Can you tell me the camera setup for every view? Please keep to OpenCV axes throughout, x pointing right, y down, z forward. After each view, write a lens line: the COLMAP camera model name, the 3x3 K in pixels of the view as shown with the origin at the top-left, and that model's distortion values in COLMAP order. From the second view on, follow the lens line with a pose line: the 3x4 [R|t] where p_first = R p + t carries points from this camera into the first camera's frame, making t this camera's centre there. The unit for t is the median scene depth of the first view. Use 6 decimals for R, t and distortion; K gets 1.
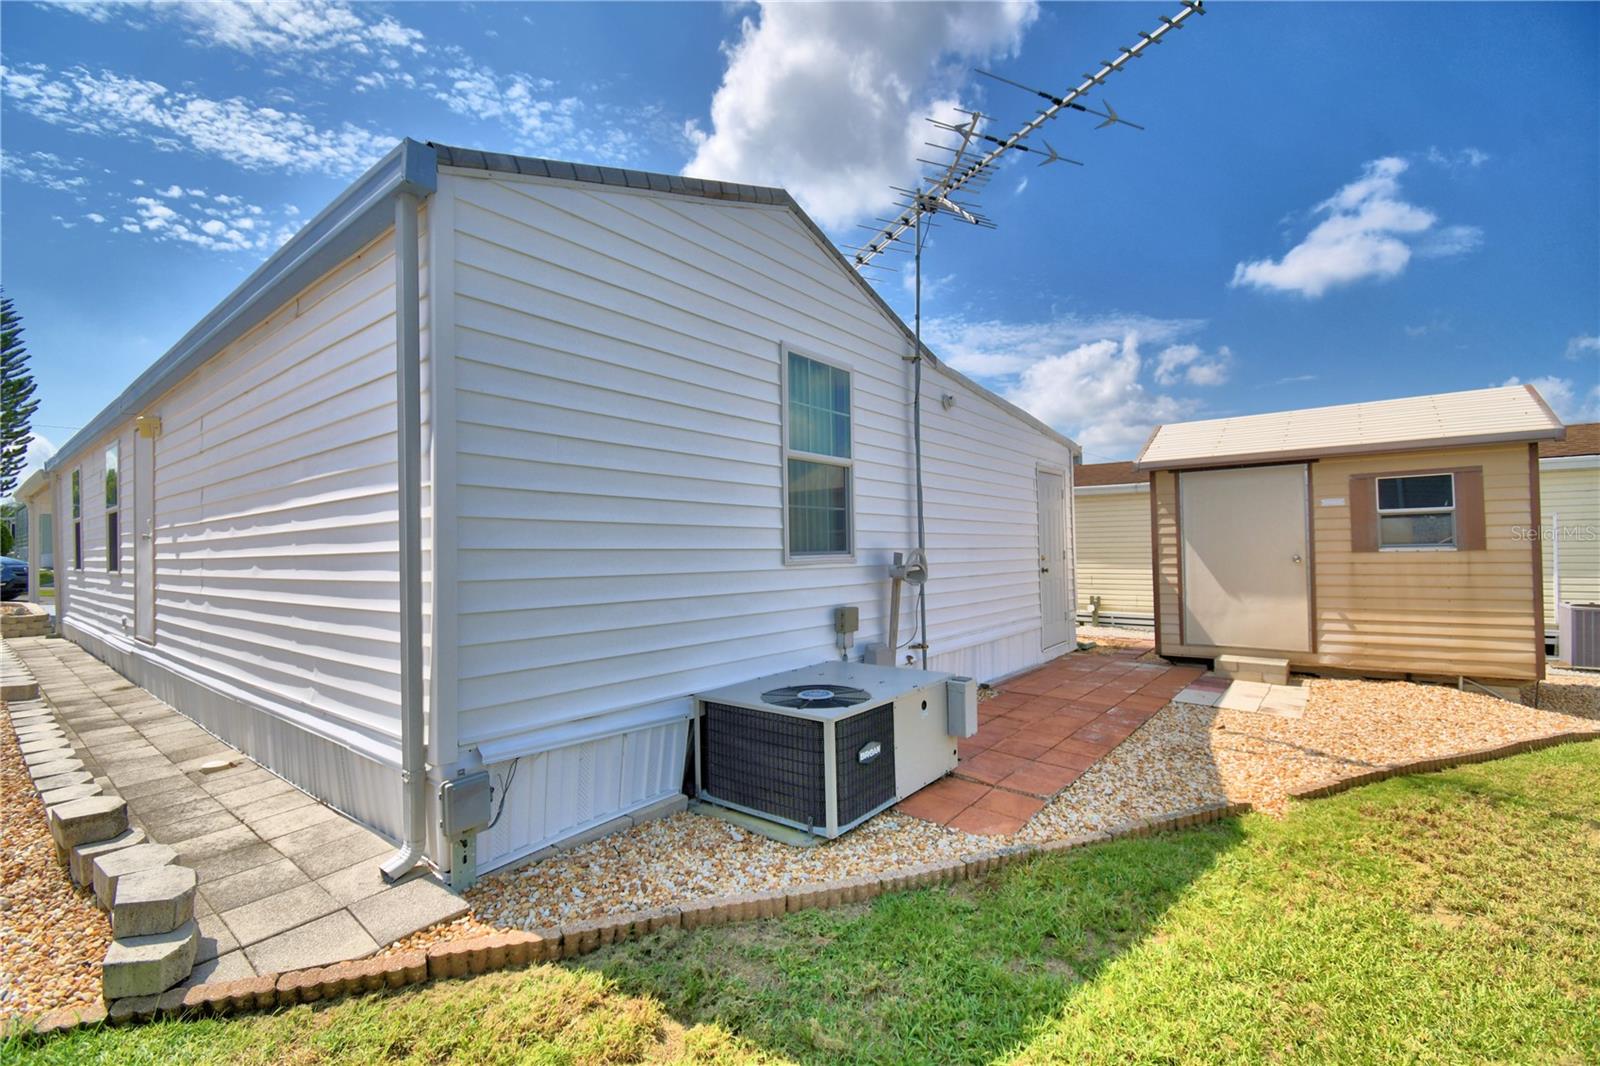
lens RADIAL K [[709.3, 0, 800.0], [0, 709.3, 533.0], [0, 0, 1]] dist [0.010495, -0.021831]
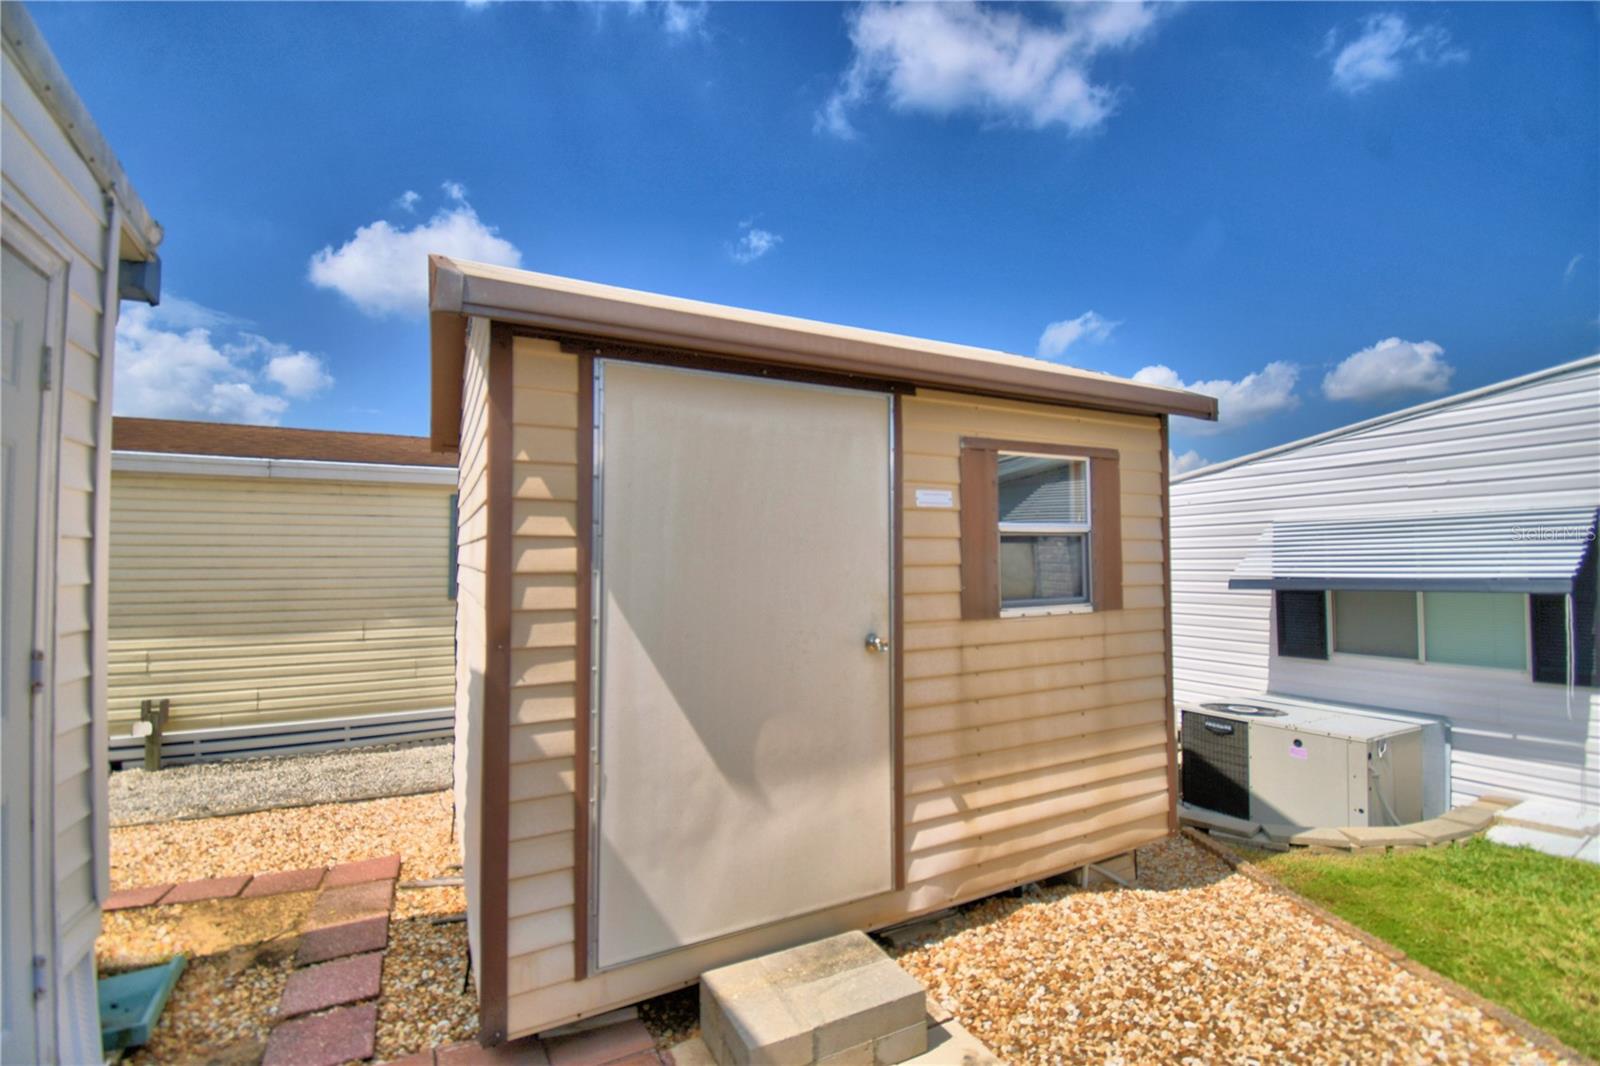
lens RADIAL K [[709.3, 0, 800.0], [0, 709.3, 533.0], [0, 0, 1]] dist [0.010495, -0.021831]
pose [[0.410761, 0.051248, 0.910301, 0.317296], [-0.017290, 0.998677, -0.048422, -0.002454], [-0.911579, 0.004151, 0.411104, 0.817872]]
